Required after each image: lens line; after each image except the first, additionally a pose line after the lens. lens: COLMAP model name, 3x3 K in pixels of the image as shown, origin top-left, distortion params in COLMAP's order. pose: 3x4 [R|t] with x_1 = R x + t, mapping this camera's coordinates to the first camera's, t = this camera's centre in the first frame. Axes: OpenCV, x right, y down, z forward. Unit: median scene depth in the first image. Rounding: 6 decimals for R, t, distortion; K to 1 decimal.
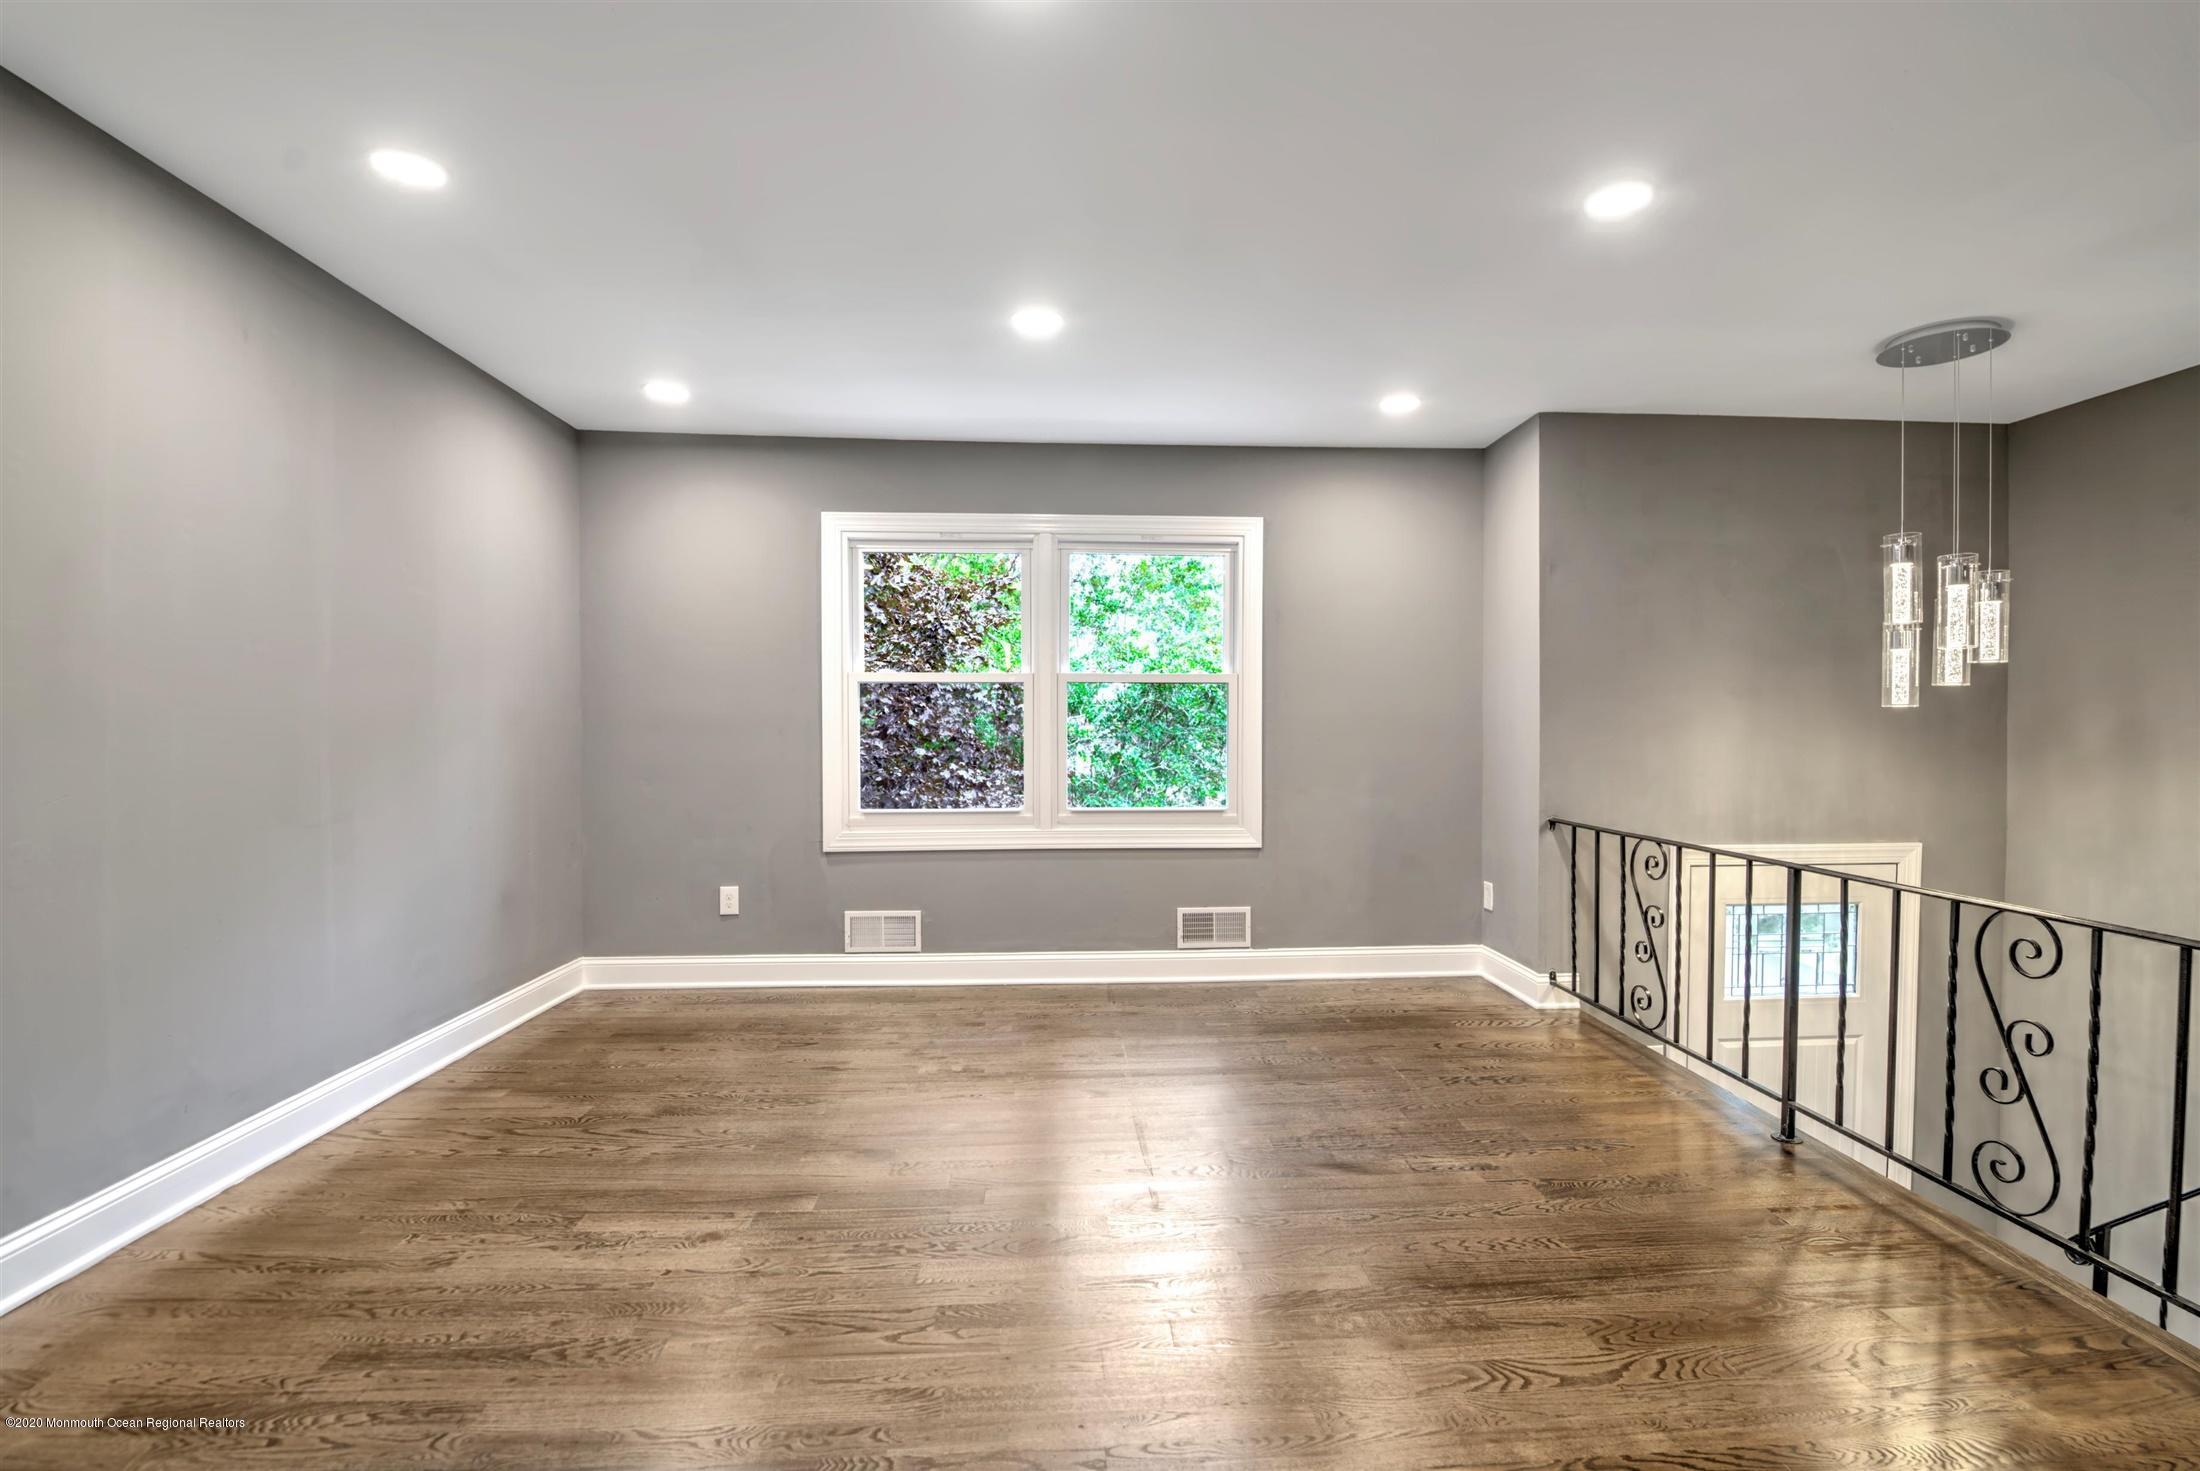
lens RADIAL K [[986.8, 0, 1116.2], [0, 986.8, 740.7], [0, 0, 1]] dist [-0.004293, -0.007093]
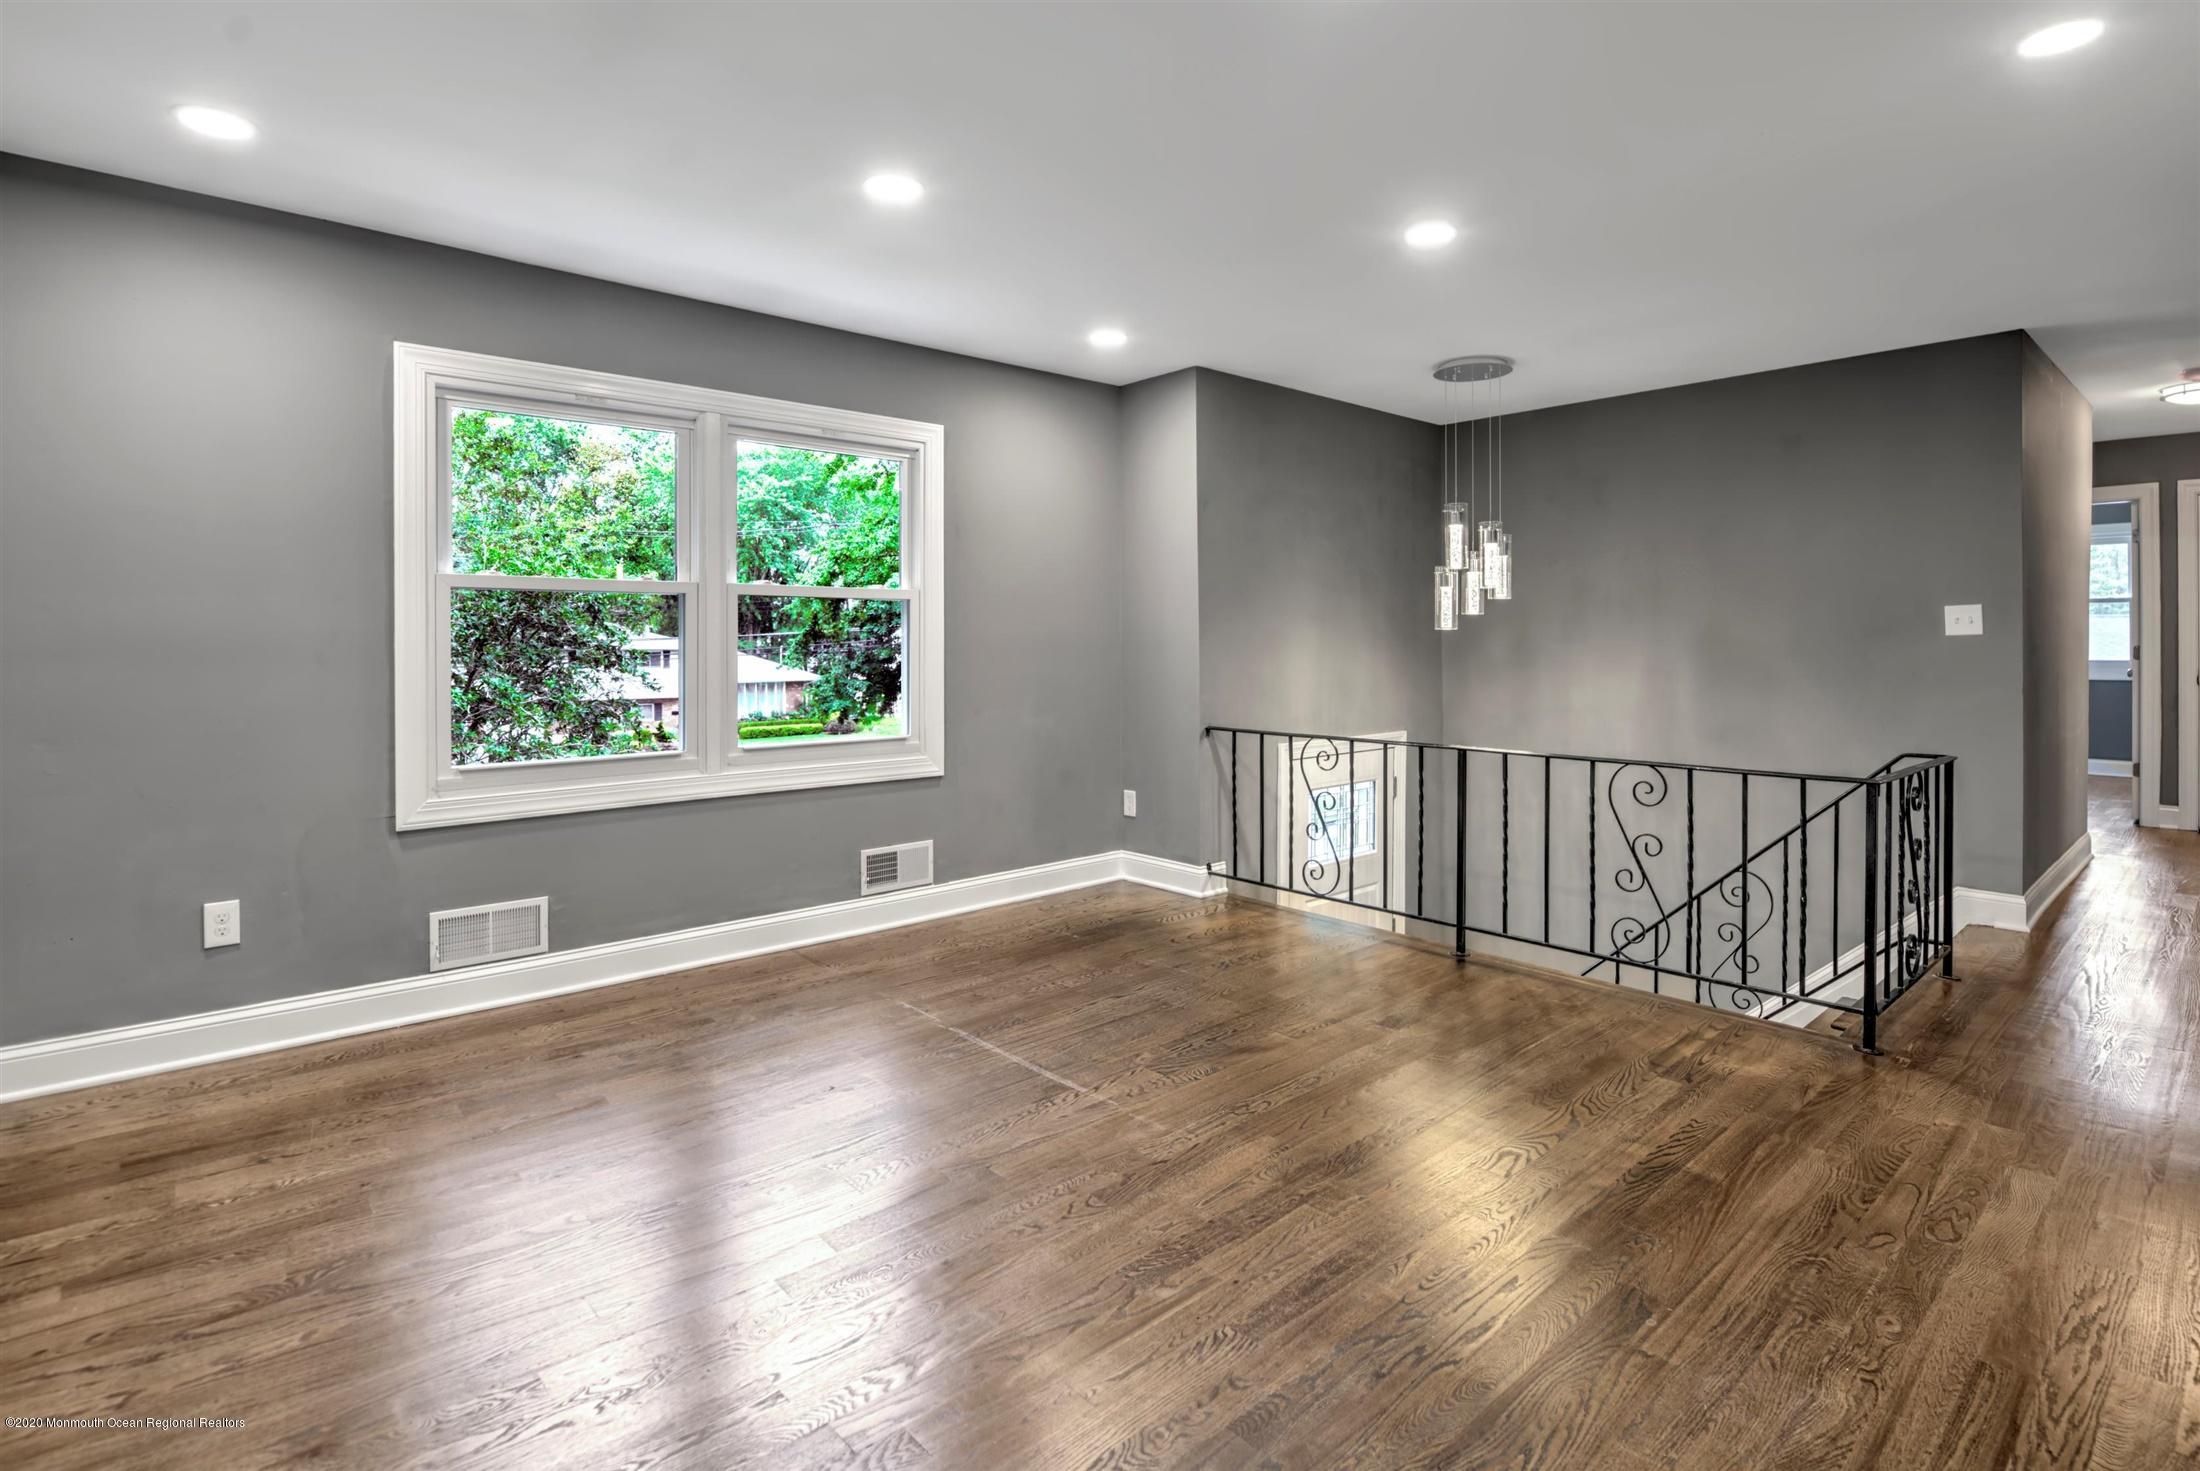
lens RADIAL K [[1073.2, 0, 1133.7], [0, 1073.2, 652.7], [0, 0, 1]] dist [-0.006196, -0.005957]
pose [[0.777352, -0.008763, 0.629005, -0.383557], [0.014107, 0.999894, -0.003504, -0.002750], [-0.628907, 0.011597, 0.777394, 0.095671]]
